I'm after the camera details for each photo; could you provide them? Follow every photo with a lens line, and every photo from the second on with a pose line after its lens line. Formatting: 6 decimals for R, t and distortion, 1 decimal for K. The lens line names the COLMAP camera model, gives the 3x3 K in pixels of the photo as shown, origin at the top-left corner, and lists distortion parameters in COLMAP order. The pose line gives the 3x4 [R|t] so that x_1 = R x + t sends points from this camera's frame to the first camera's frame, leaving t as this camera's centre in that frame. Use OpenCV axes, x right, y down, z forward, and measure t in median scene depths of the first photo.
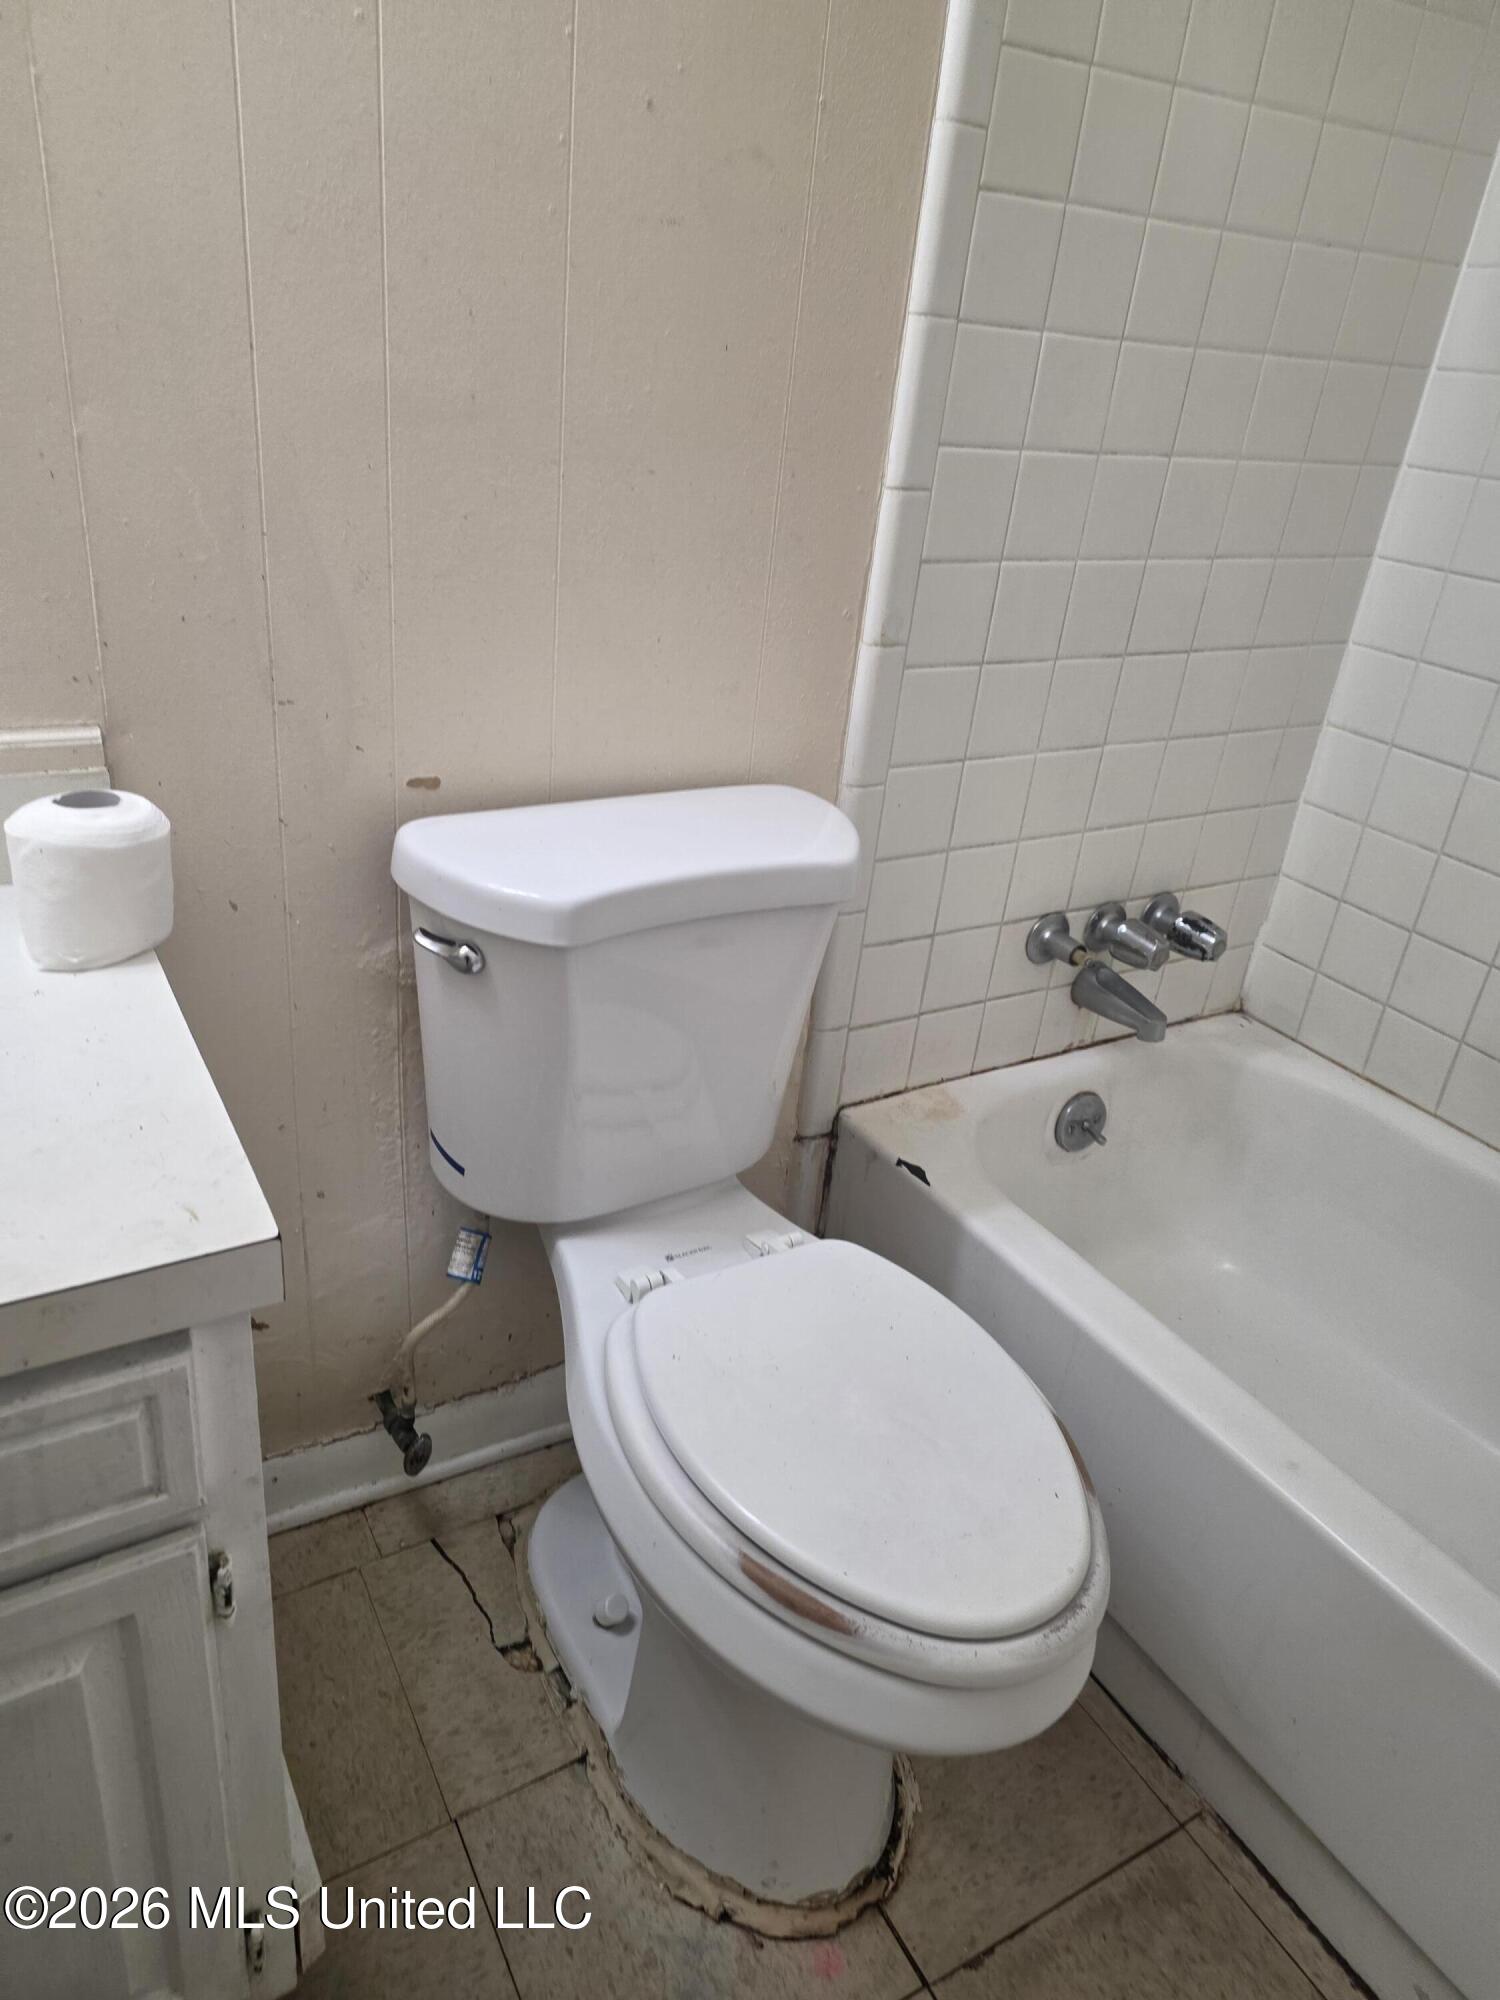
lens RADIAL K [[1333.5, 0, 740.0], [0, 1333.5, 979.5], [0, 0, 1]] dist [0.060647, -0.045777]
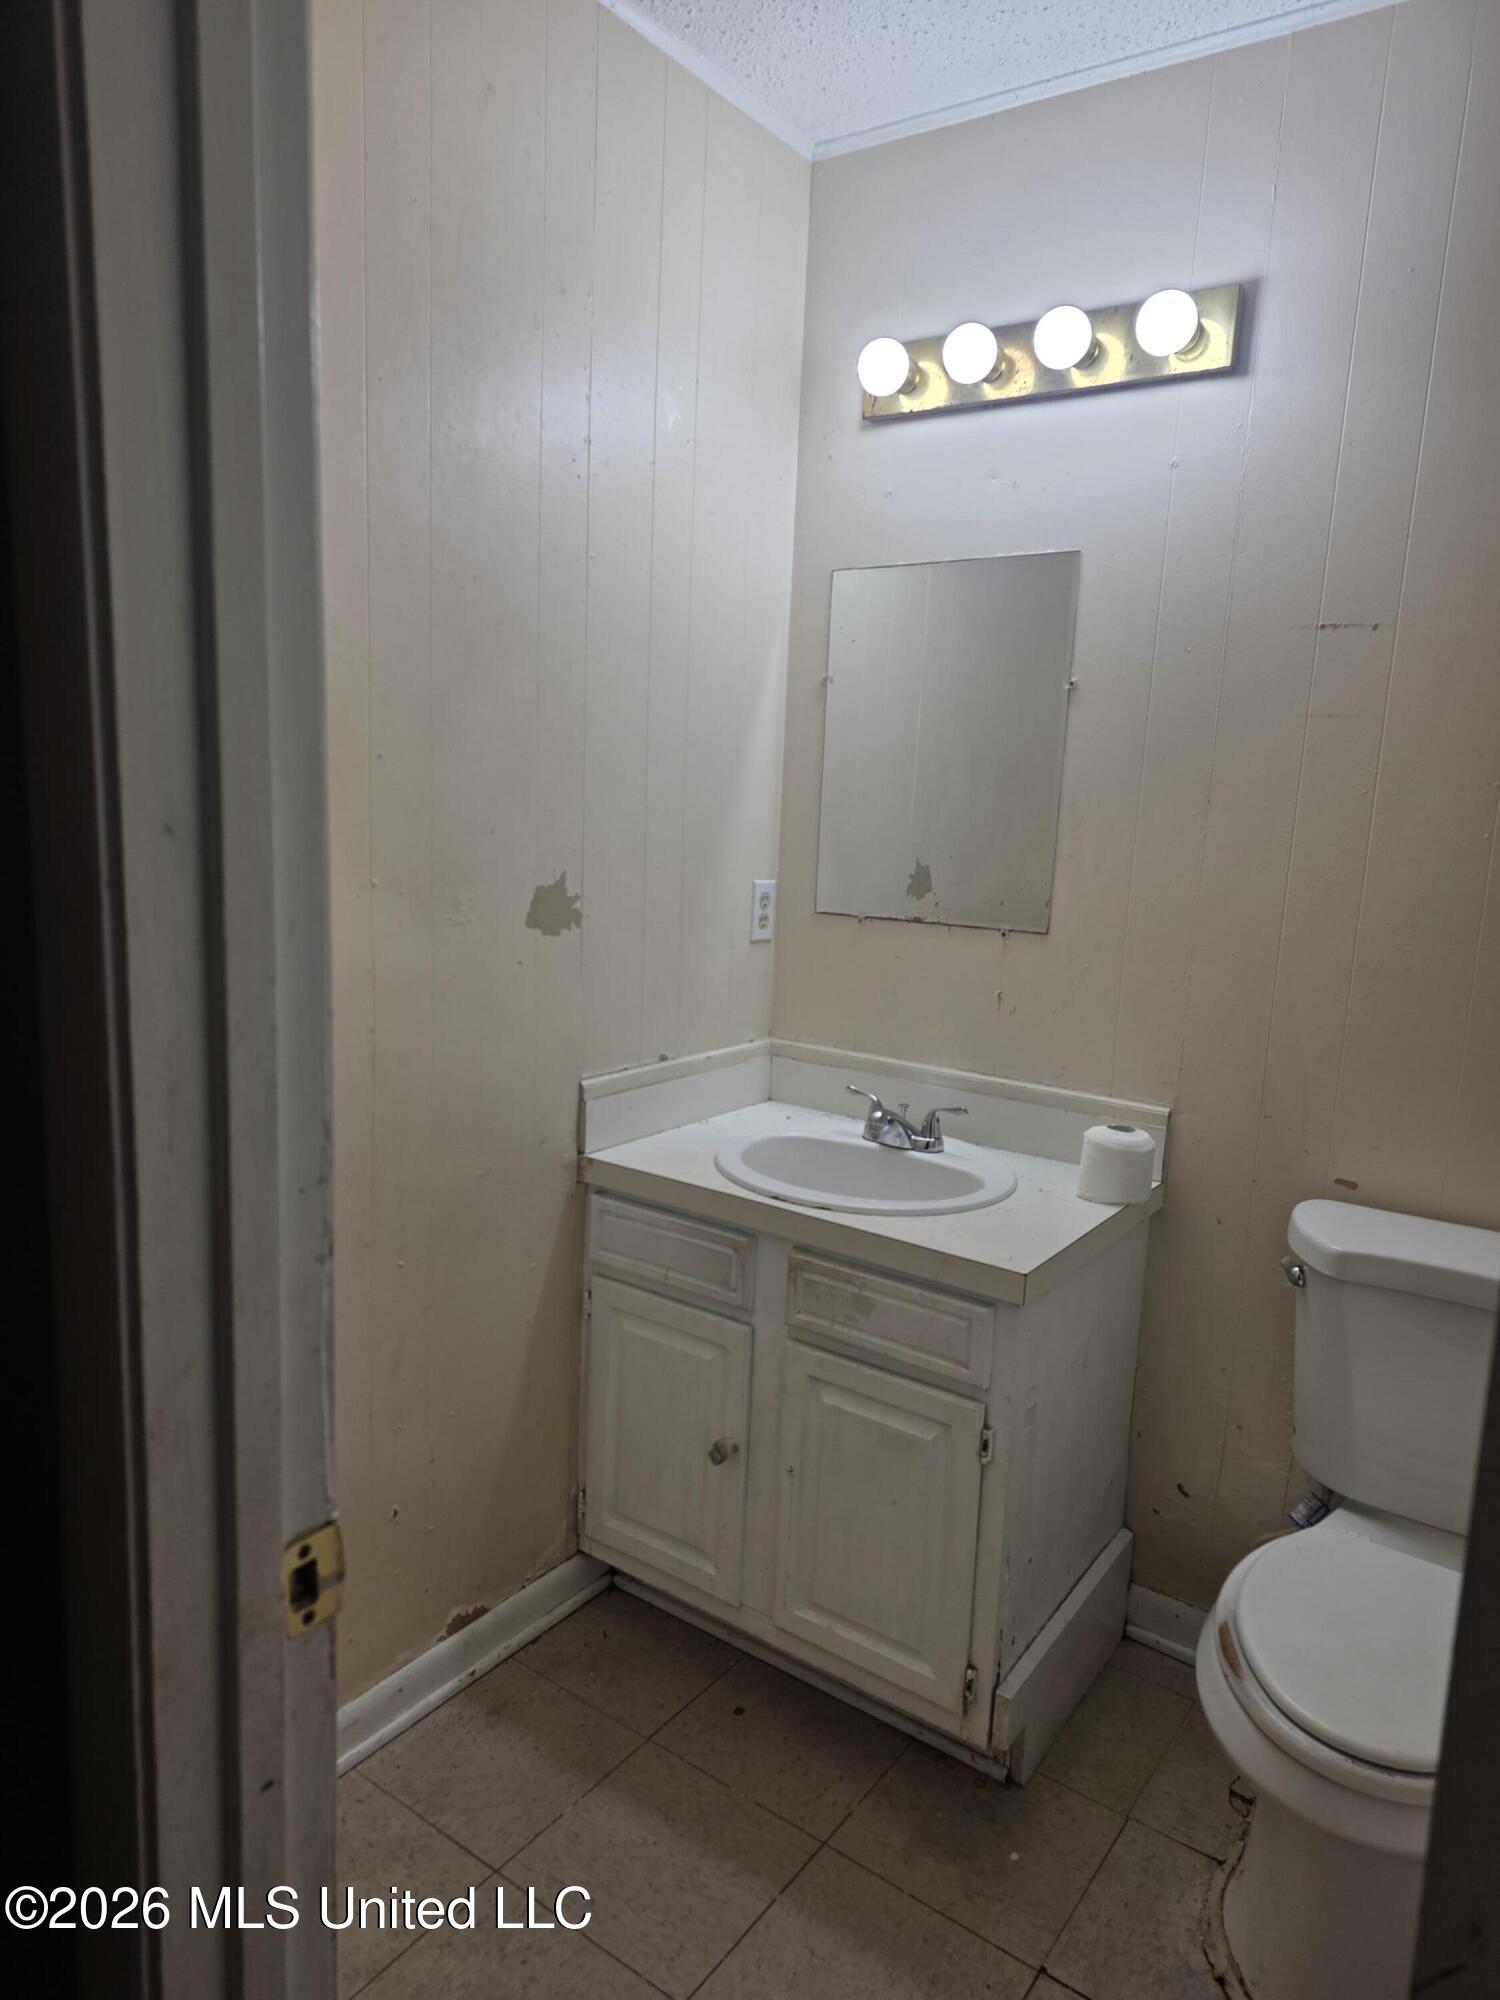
lens RADIAL K [[1333.5, 0, 745.3], [0, 1333.5, 1001.7], [0, 0, 1]] dist [0.060647, -0.045777]
pose [[0.421171, 0.083242, -0.903153, 1.324800], [-0.397026, 0.912226, -0.101068, 0.153966], [0.815466, 0.401142, 0.417252, -0.523091]]
